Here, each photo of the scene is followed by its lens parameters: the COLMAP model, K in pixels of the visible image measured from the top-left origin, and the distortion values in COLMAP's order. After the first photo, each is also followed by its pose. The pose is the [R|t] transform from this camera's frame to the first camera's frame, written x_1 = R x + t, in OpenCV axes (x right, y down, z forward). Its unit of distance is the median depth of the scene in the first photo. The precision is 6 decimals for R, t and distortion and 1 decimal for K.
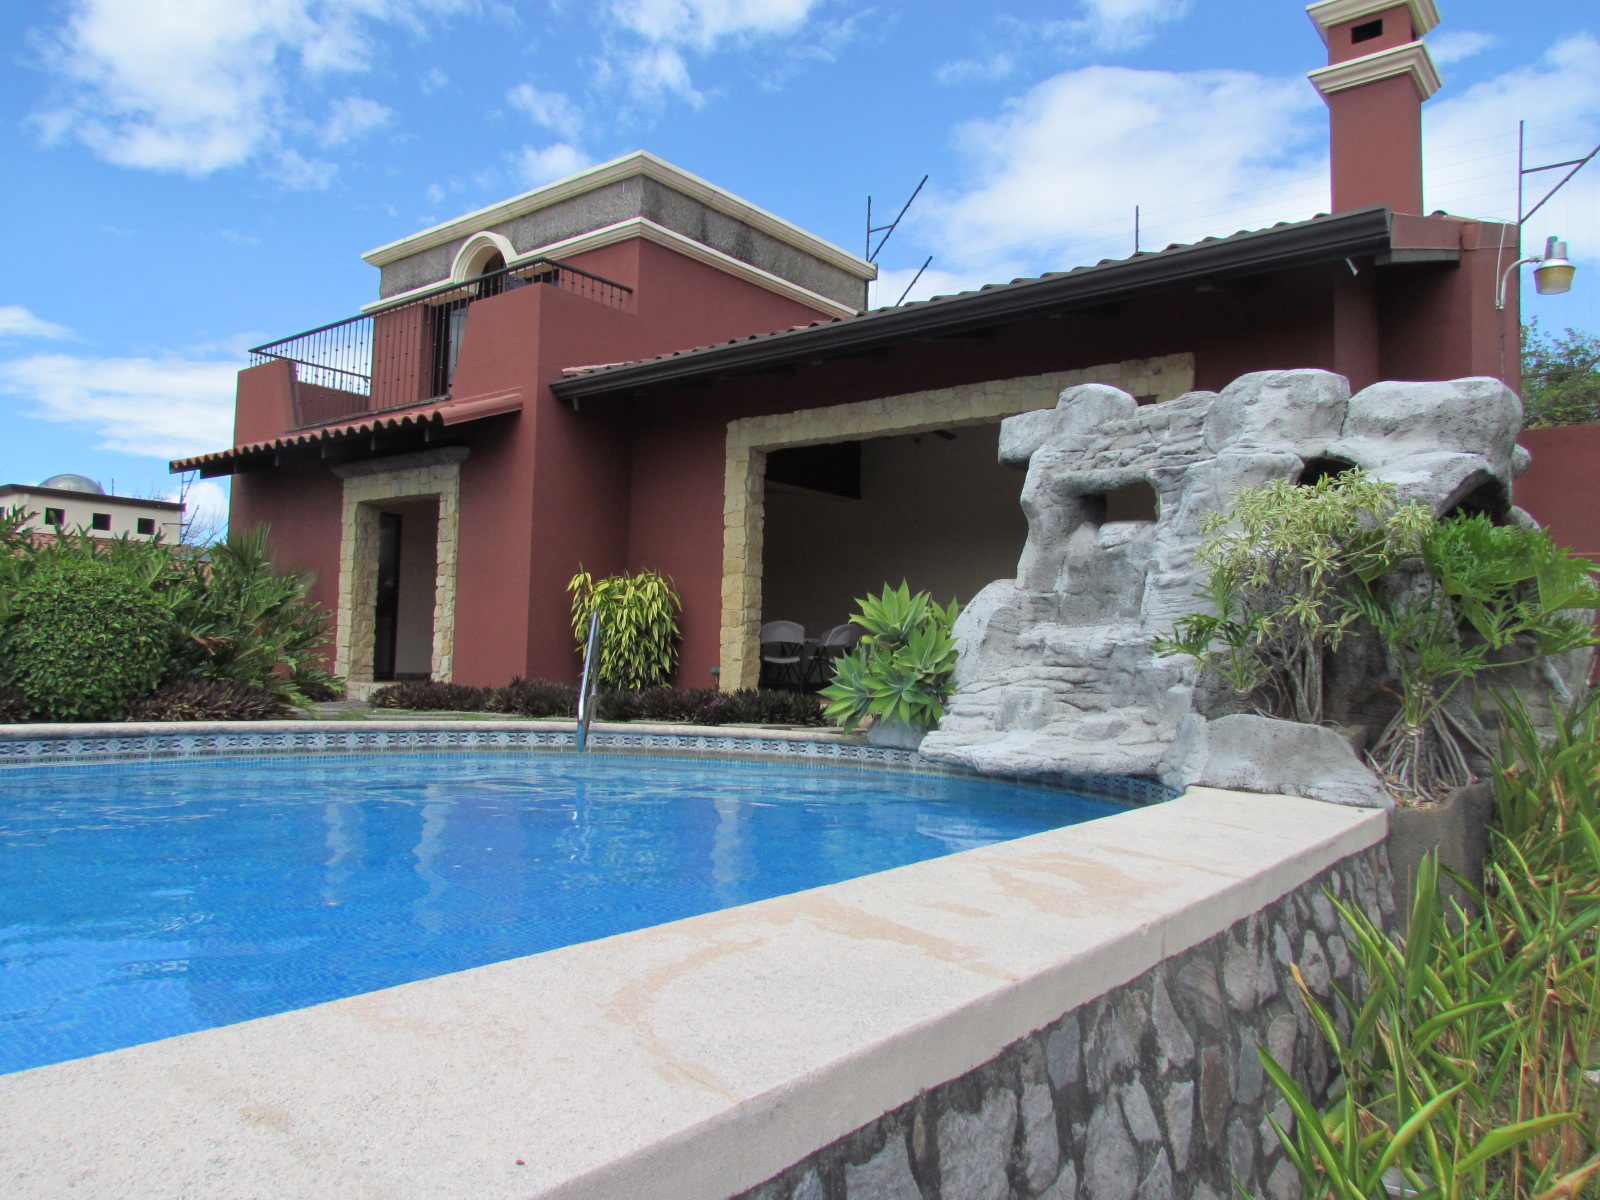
lens RADIAL K [[1139.4, 0, 798.1], [0, 1139.4, 598.3], [0, 0, 1]] dist [-0.028792, 0.007947]
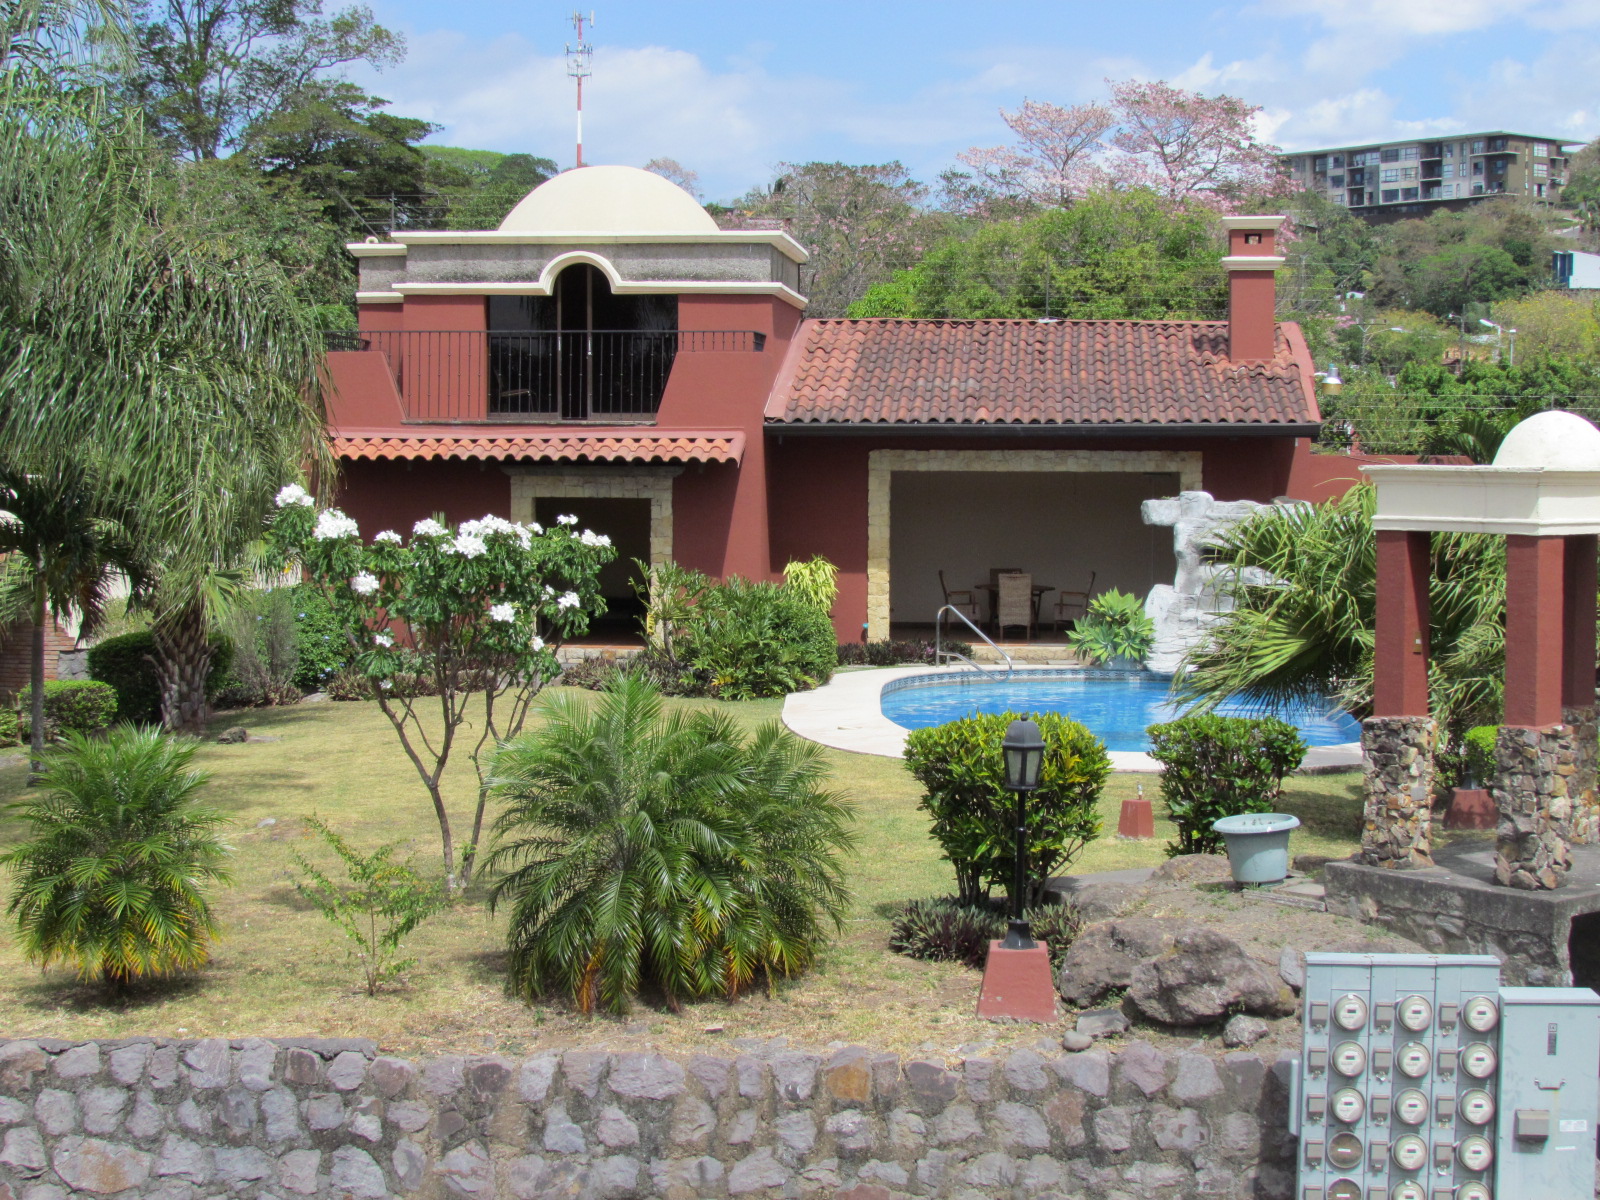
lens RADIAL K [[2784.7, 0, 800.0], [0, 2784.7, 599.6], [0, 0, 1]] dist [-0.063186, 0.000000]
pose [[0.842494, -0.051679, 0.536222, -3.044475], [-0.010264, 0.993667, 0.111891, -0.543638], [-0.538608, -0.099771, 0.836628, -2.842136]]
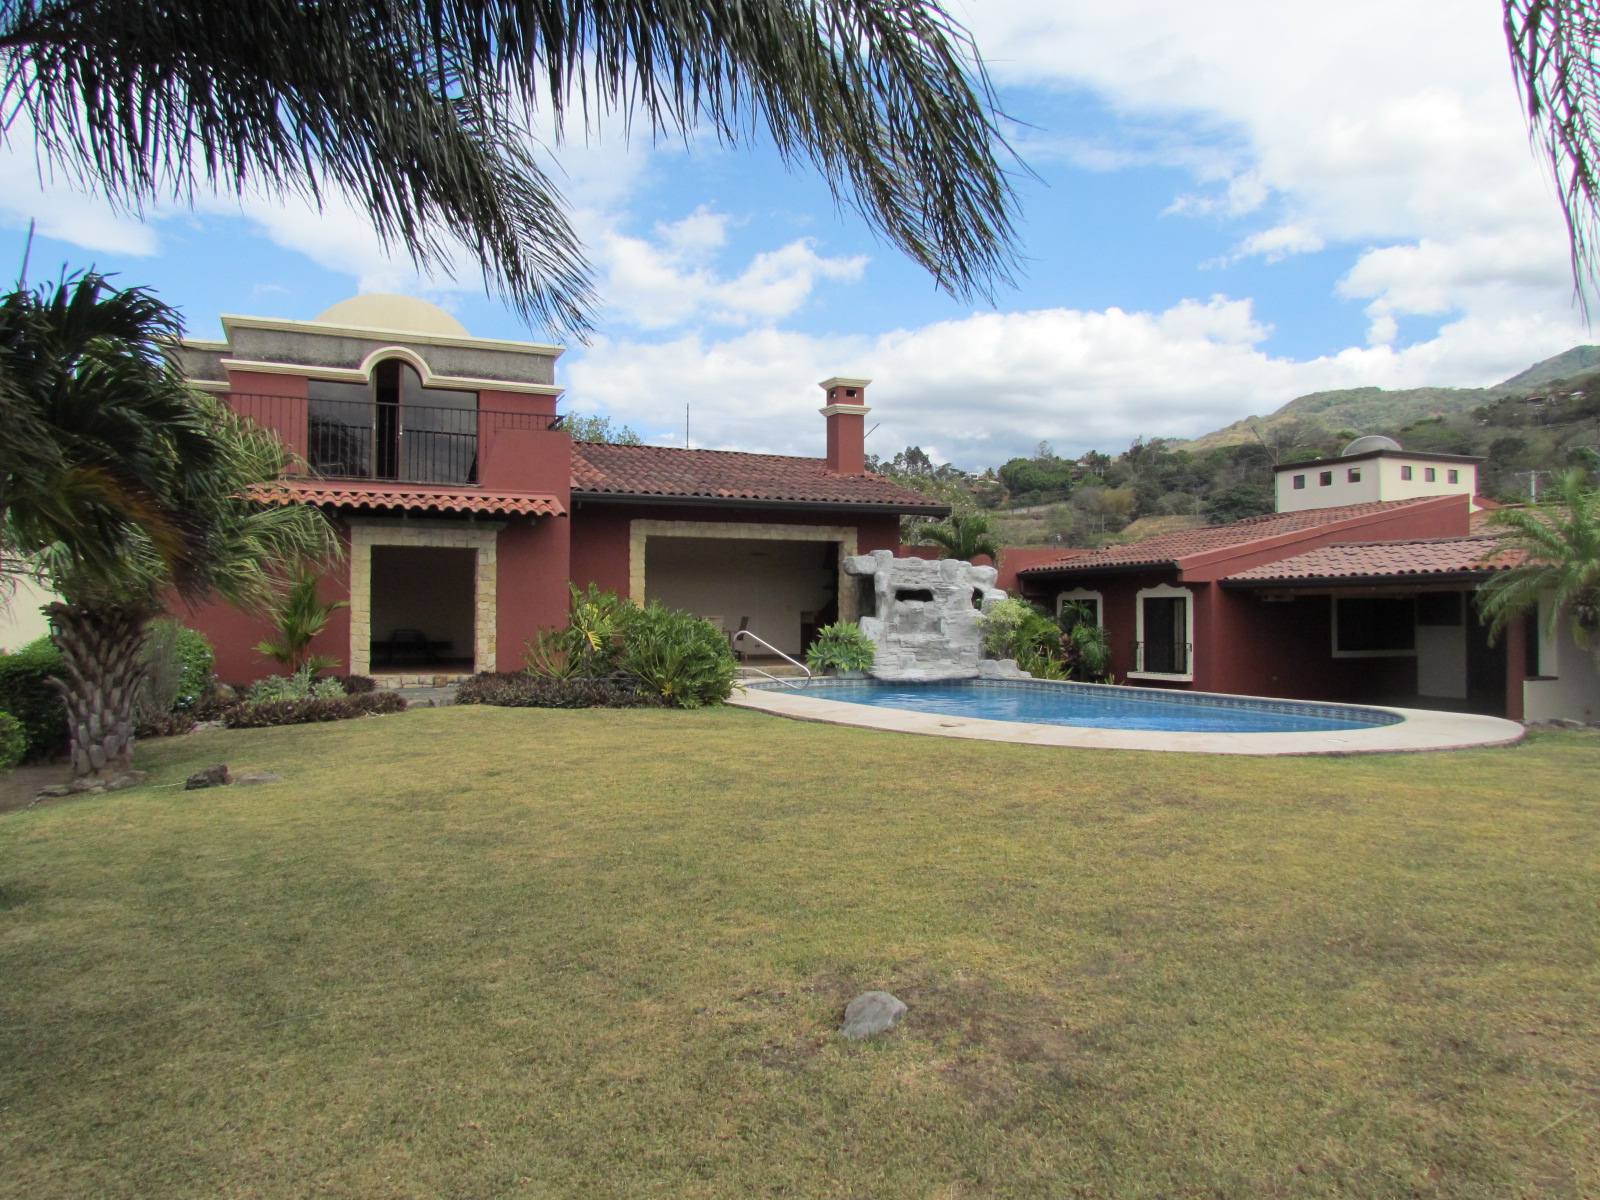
lens RADIAL K [[1139.4, 0, 803.3], [0, 1139.4, 604.2], [0, 0, 1]] dist [-0.028792, 0.007947]
pose [[0.476527, -0.015625, 0.879021, -2.378899], [-0.038546, 0.998509, 0.038645, -0.151851], [-0.878315, -0.052298, 0.475214, -0.209431]]
